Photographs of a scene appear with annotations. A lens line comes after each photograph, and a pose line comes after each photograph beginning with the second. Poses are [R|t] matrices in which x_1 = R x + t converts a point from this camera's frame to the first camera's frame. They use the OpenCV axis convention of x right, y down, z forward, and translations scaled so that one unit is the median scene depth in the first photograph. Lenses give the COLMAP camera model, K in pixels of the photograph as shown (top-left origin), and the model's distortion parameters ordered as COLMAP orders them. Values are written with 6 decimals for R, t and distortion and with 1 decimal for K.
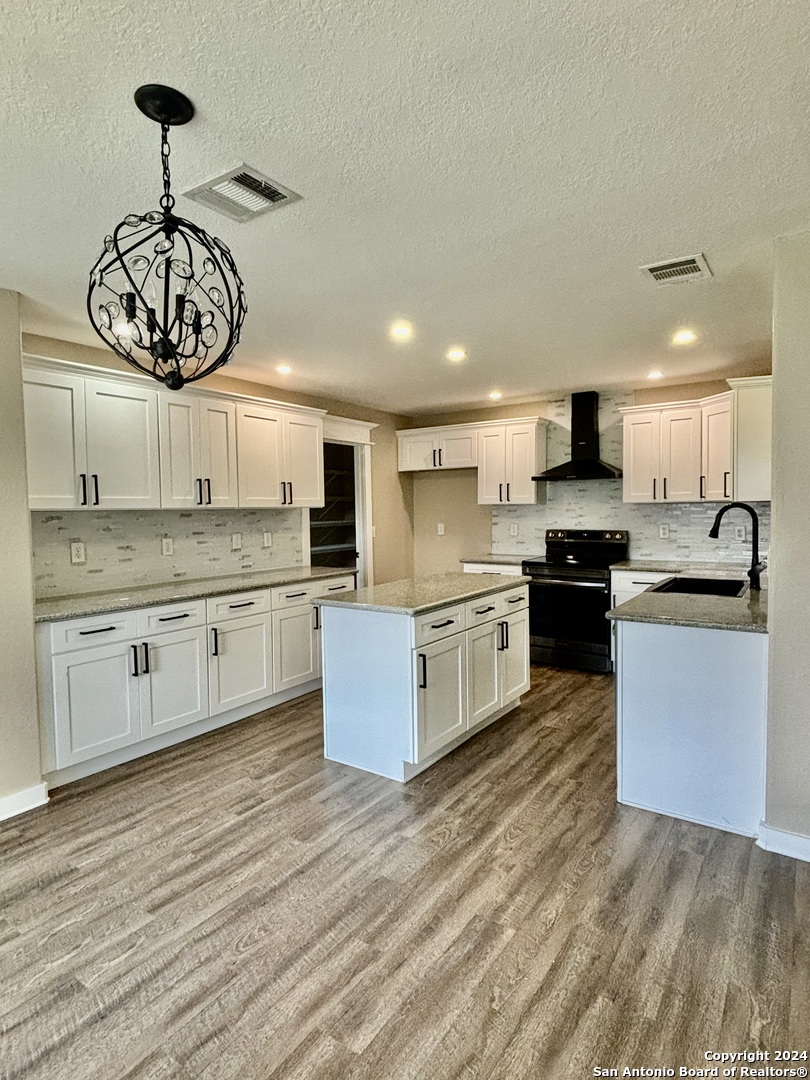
lens RADIAL K [[588.8, 0, 406.4], [0, 588.8, 535.9], [0, 0, 1]] dist [0.003065, 0.000481]
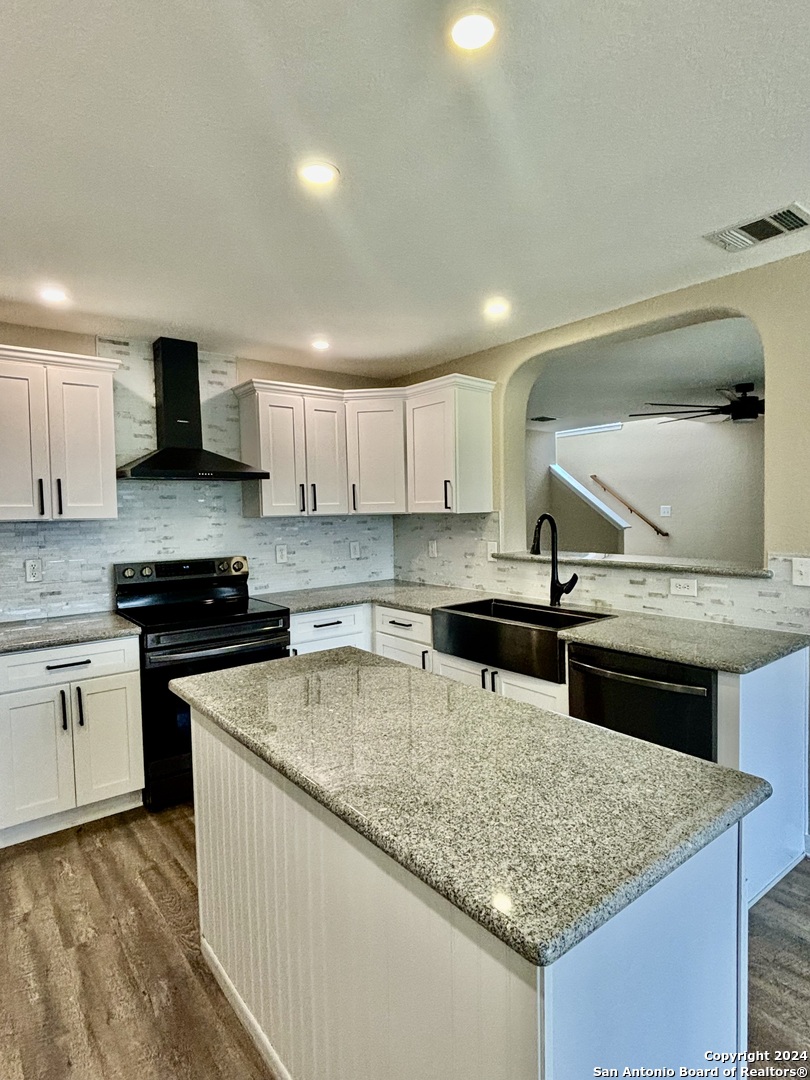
lens RADIAL K [[588.8, 0, 405.5], [0, 588.8, 541.7], [0, 0, 1]] dist [0.003065, 0.000481]
pose [[0.297620, -0.041158, 0.953797, -0.234533], [0.062131, 0.997787, 0.023669, -0.030137], [-0.952660, 0.052216, 0.299519, 0.592454]]
